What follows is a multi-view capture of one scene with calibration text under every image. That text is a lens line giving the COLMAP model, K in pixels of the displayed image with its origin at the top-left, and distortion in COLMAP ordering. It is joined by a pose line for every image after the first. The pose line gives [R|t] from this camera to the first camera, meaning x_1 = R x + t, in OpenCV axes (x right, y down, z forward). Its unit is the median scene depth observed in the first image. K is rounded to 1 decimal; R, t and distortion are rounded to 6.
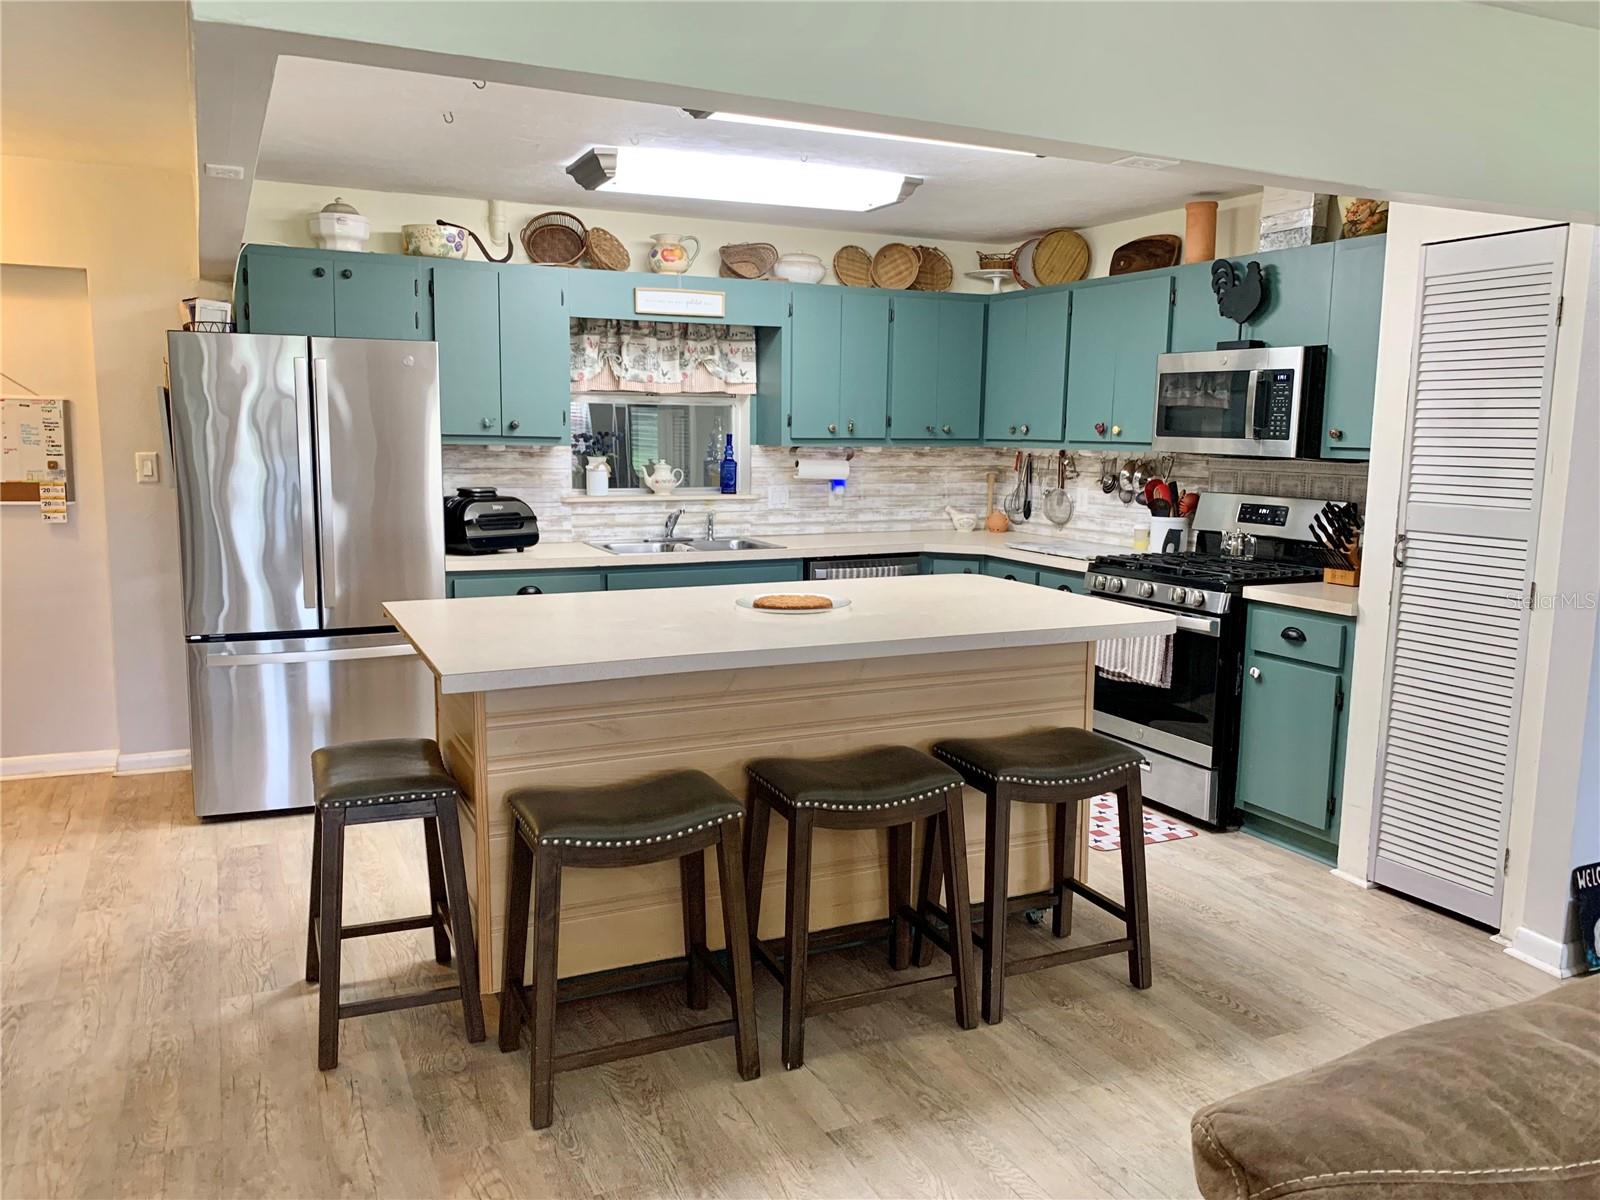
lens RADIAL K [[1208.3, 0, 796.8], [0, 1208.3, 586.9], [0, 0, 1]] dist [0.191102, -0.562081]
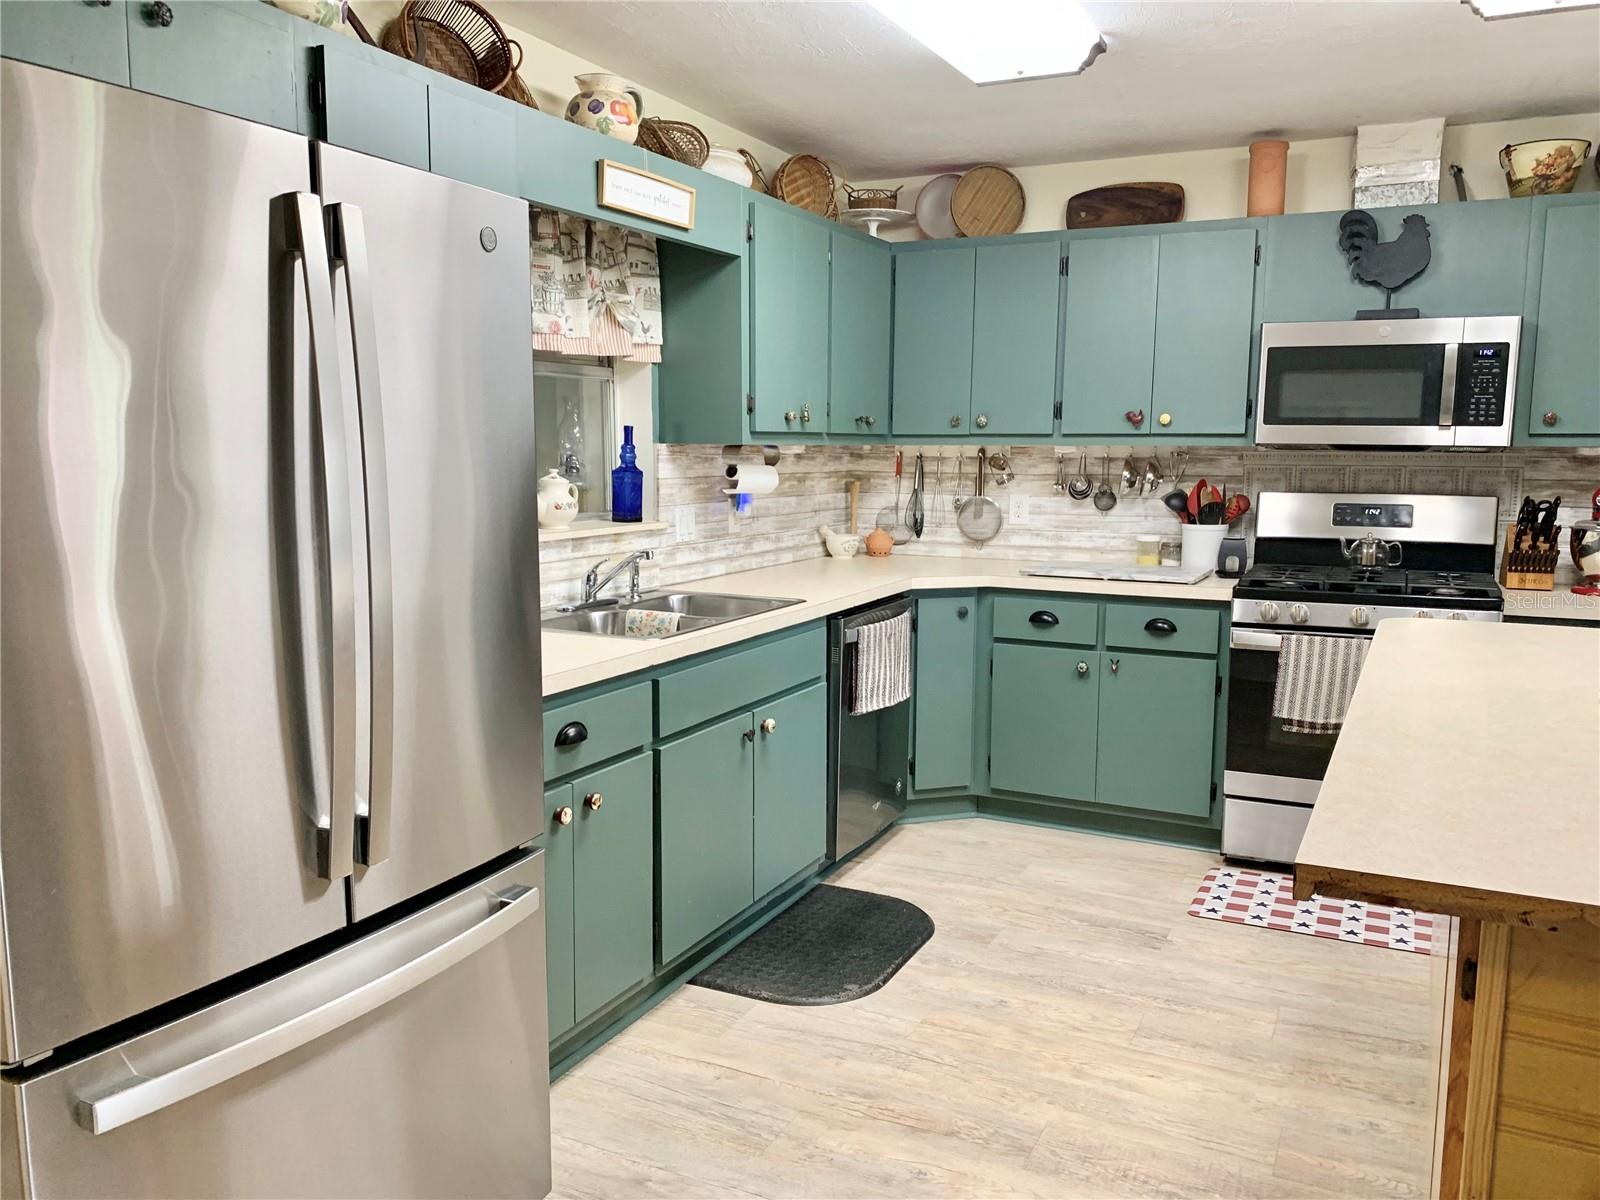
lens RADIAL K [[1210.7, 0, 804.8], [0, 1210.7, 608.8], [0, 0, 1]] dist [0.083614, -0.155332]
pose [[0.782767, -0.091326, 0.615578, -0.388240], [0.086670, 0.995532, 0.037487, -0.050084], [-0.616251, 0.024008, 0.787184, 0.473767]]
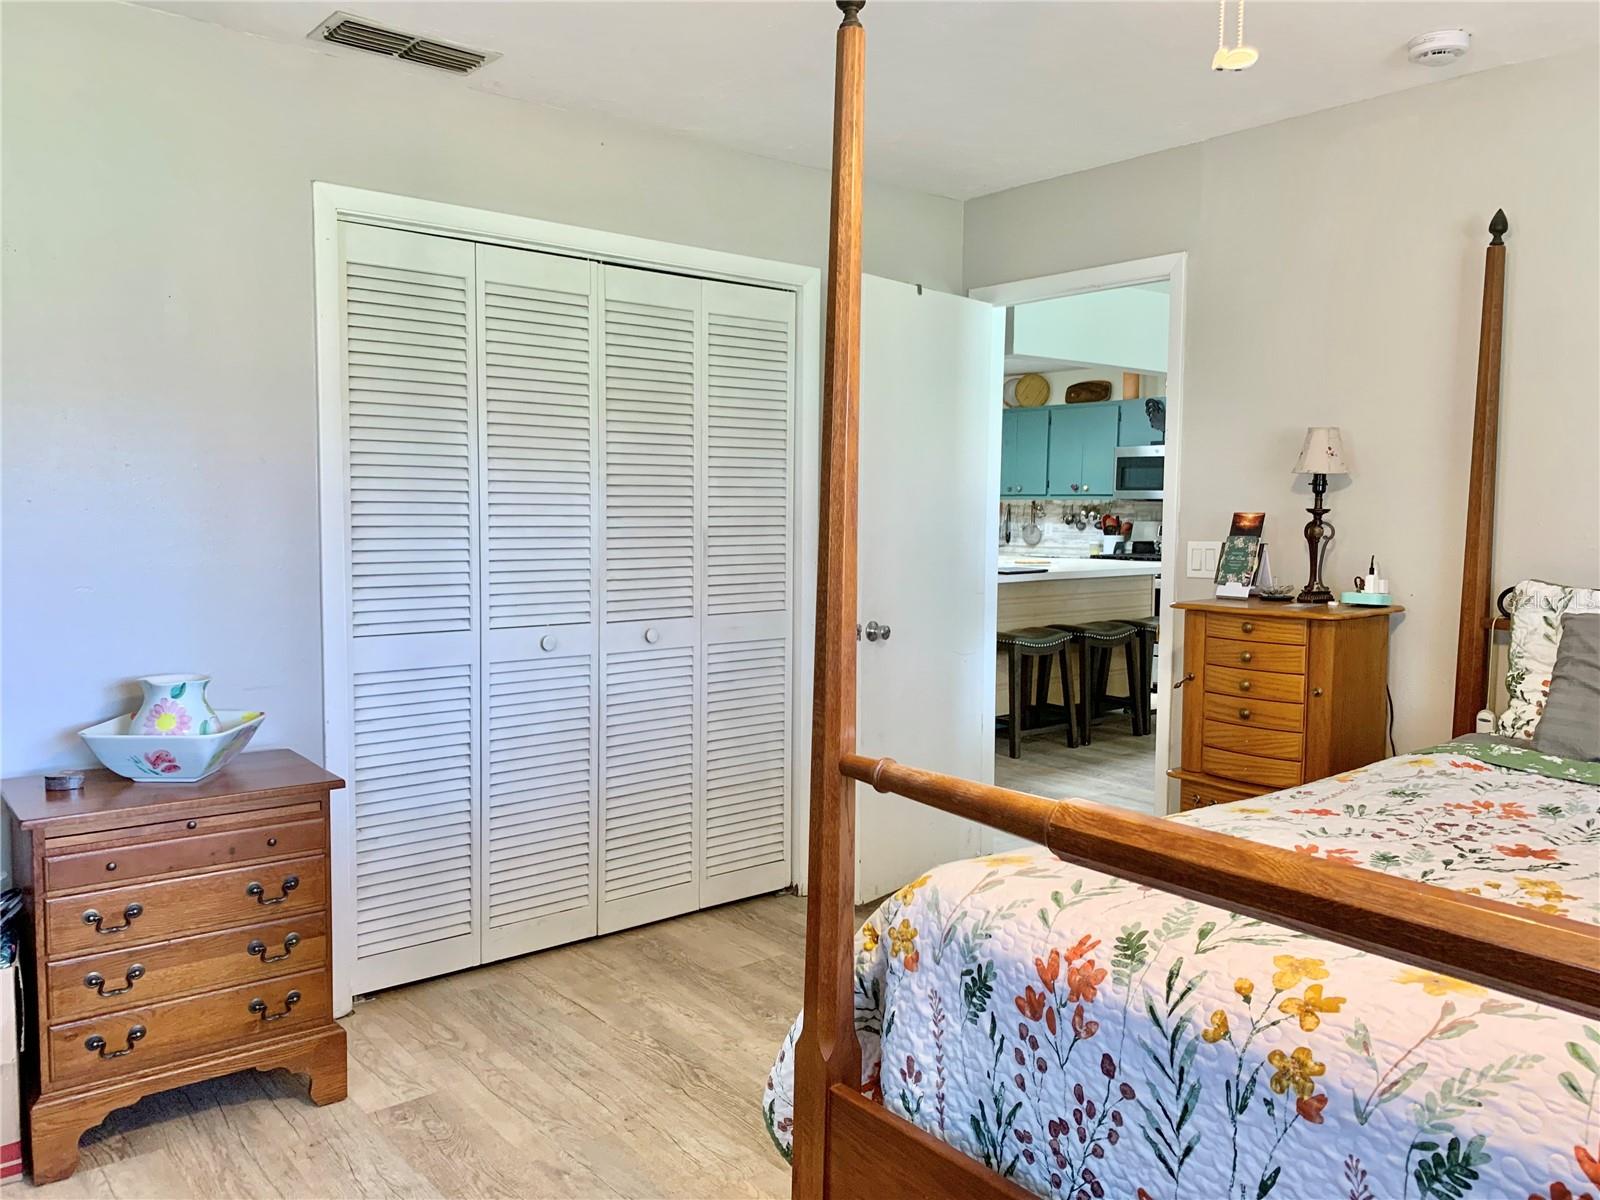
lens RADIAL K [[1209.1, 0, 800.0], [0, 1209.1, 600.0], [0, 0, 1]] dist [0.120803, -0.224295]
pose [[0.965306, -0.019663, 0.260379, -0.568618], [0.033323, 0.998284, -0.048150, 0.100976], [-0.258986, 0.055156, 0.964305, -0.570434]]
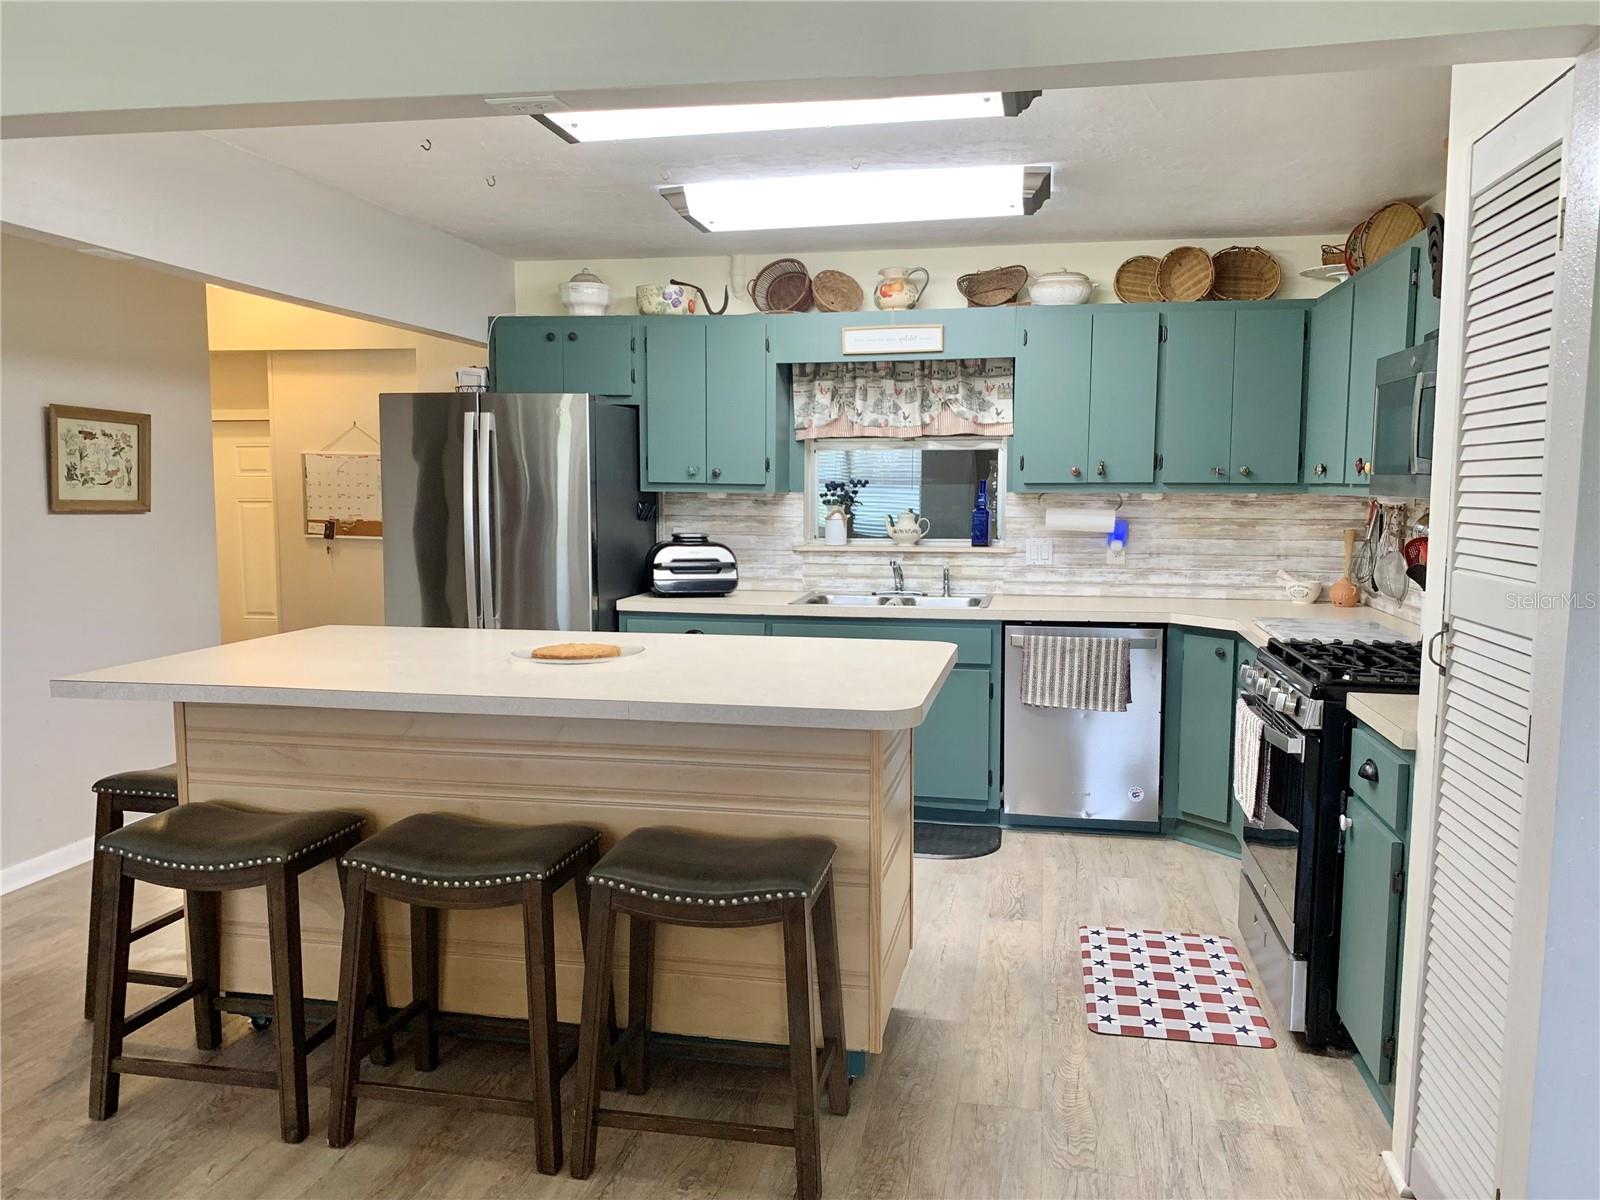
lens RADIAL K [[1209.1, 0, 800.0], [0, 1209.1, 600.0], [0, 0, 1]] dist [0.120803, -0.224295]
pose [[0.807445, 0.049139, -0.587893, 0.379545], [-0.072726, 0.997215, -0.016534, -0.013315], [0.585443, 0.056105, 0.808770, 0.205604]]
